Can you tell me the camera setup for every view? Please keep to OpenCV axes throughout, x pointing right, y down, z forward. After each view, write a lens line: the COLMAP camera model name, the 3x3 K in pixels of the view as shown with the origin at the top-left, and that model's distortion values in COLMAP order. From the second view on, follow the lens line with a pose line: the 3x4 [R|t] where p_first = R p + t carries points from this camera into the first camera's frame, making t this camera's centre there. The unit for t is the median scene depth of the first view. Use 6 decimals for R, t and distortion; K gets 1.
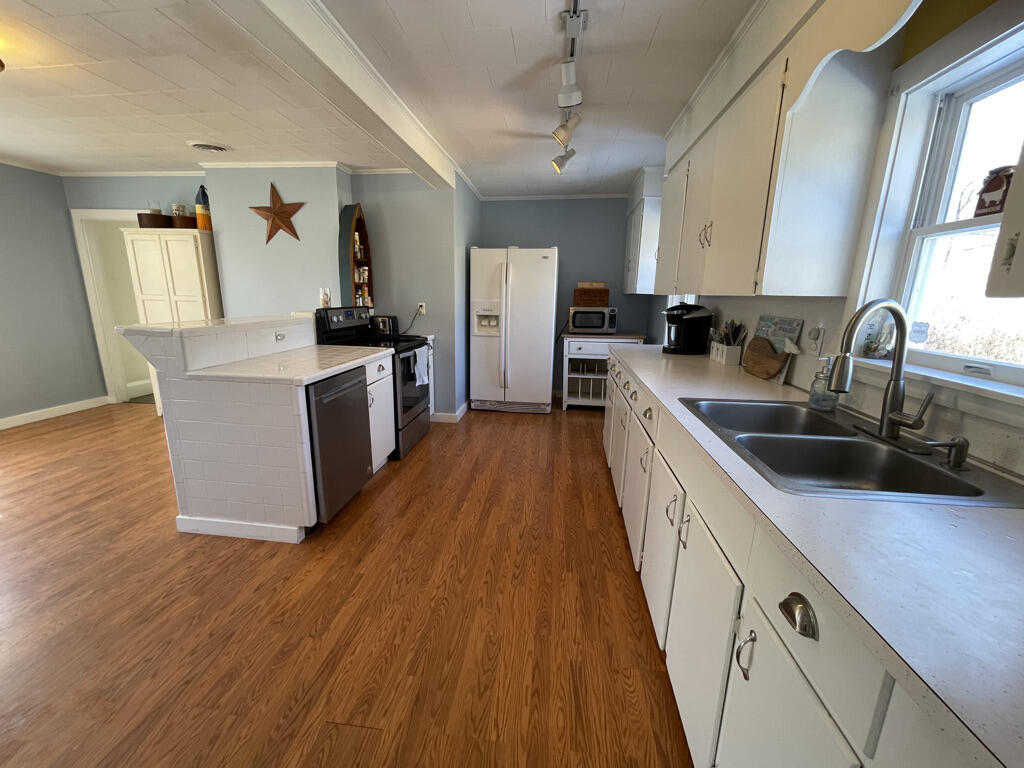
lens RADIAL K [[414.3, 0, 506.4], [0, 414.3, 387.1], [0, 0, 1]] dist [-0.000400, 0.000236]
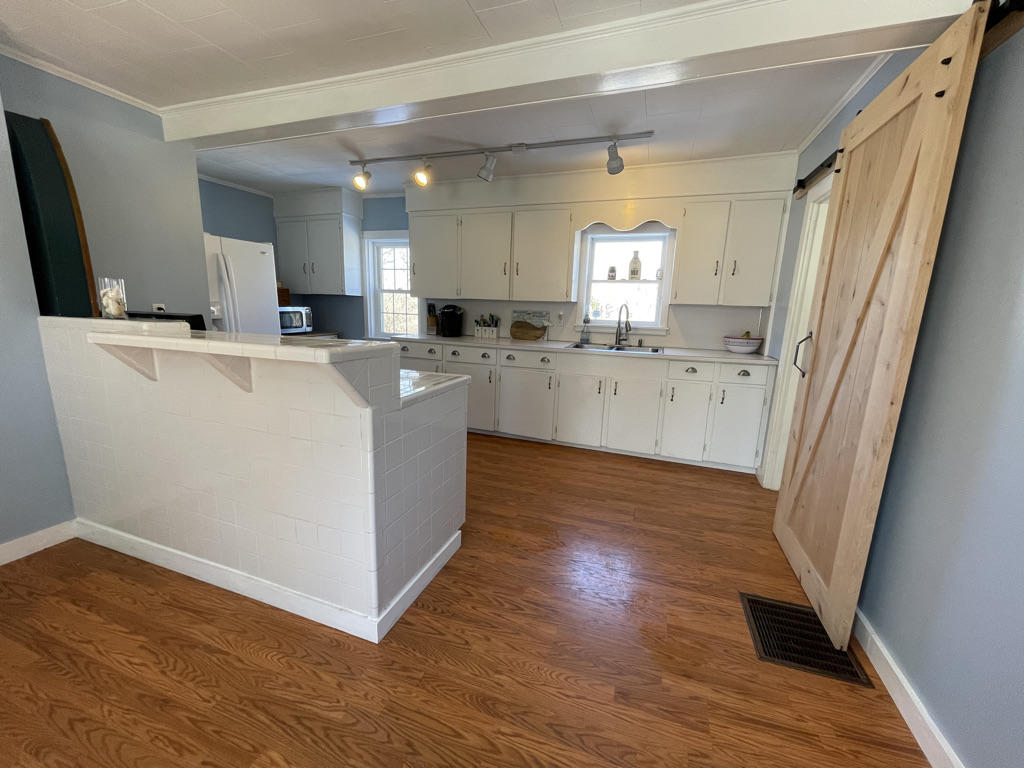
lens RADIAL K [[414.3, 0, 504.3], [0, 414.3, 388.0], [0, 0, 1]] dist [-0.000400, 0.000236]
pose [[0.221298, -0.198323, 0.954827, -1.447341], [0.189630, 0.969165, 0.157351, -0.138992], [-0.956592, 0.146242, 0.252082, 0.626528]]
